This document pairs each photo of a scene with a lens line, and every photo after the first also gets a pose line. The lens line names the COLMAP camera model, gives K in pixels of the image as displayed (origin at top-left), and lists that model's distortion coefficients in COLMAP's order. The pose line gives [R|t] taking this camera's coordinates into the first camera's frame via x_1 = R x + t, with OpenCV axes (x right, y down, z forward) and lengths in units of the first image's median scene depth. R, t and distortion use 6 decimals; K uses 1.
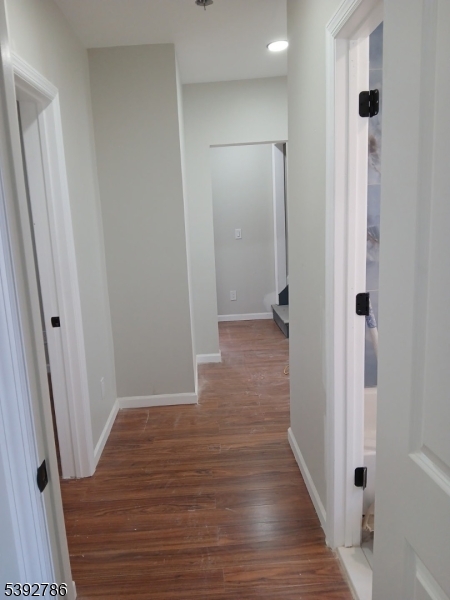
lens RADIAL K [[459.1, 0, 225.0], [0, 459.1, 300.0], [0, 0, 1]] dist [0.000580, -0.000127]
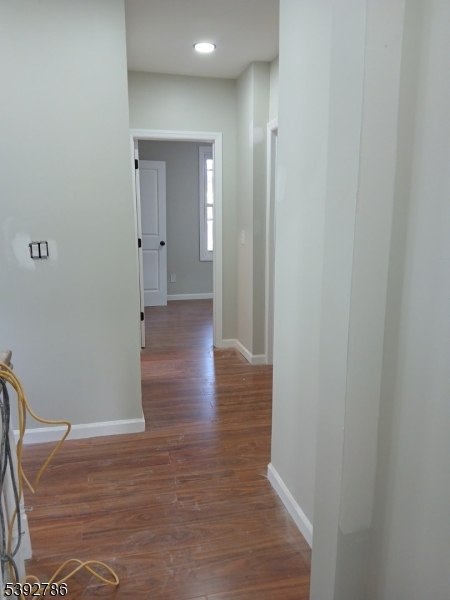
lens RADIAL K [[459.1, 0, 225.0], [0, 459.1, 300.0], [0, 0, 1]] dist [0.000580, -0.000127]
pose [[-0.980898, 0.075963, -0.179075, 0.114143], [0.004388, 0.929004, 0.370043, -0.297278], [0.194471, 0.362189, -0.911592, 1.676539]]
